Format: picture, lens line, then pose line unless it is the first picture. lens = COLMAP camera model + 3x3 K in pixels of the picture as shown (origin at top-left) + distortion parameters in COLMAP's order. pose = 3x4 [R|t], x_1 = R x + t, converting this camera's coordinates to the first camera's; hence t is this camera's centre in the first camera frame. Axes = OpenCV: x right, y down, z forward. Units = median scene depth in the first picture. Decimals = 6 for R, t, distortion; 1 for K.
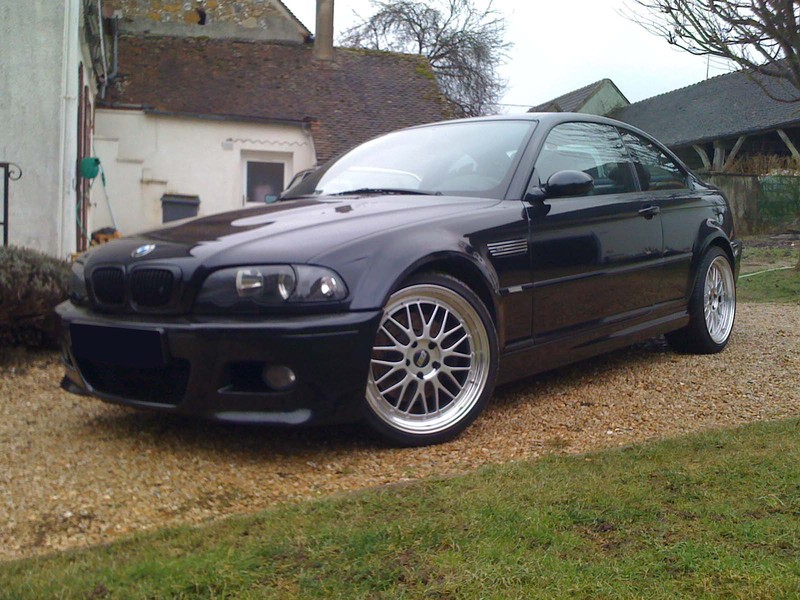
lens RADIAL K [[942.5, 0, 400.0], [0, 942.5, 300.0], [0, 0, 1]] dist [0.026198, 0.003247]
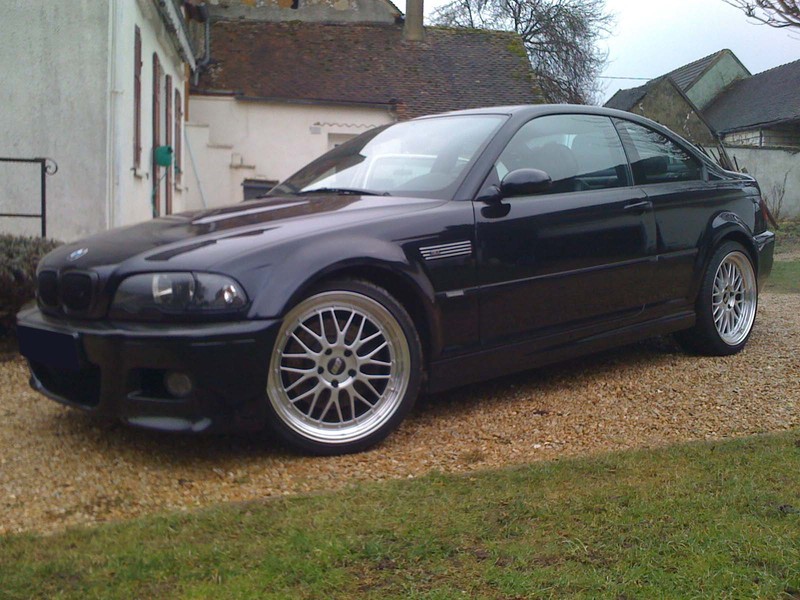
lens RADIAL K [[941.9, 0, 400.0], [0, 941.9, 300.0], [0, 0, 1]] dist [0.098127, -0.283431]
pose [[0.988833, 0.010122, -0.148682, 0.129873], [-0.006288, 0.999636, 0.026237, -0.018449], [0.148894, -0.025009, 0.988537, 0.020611]]
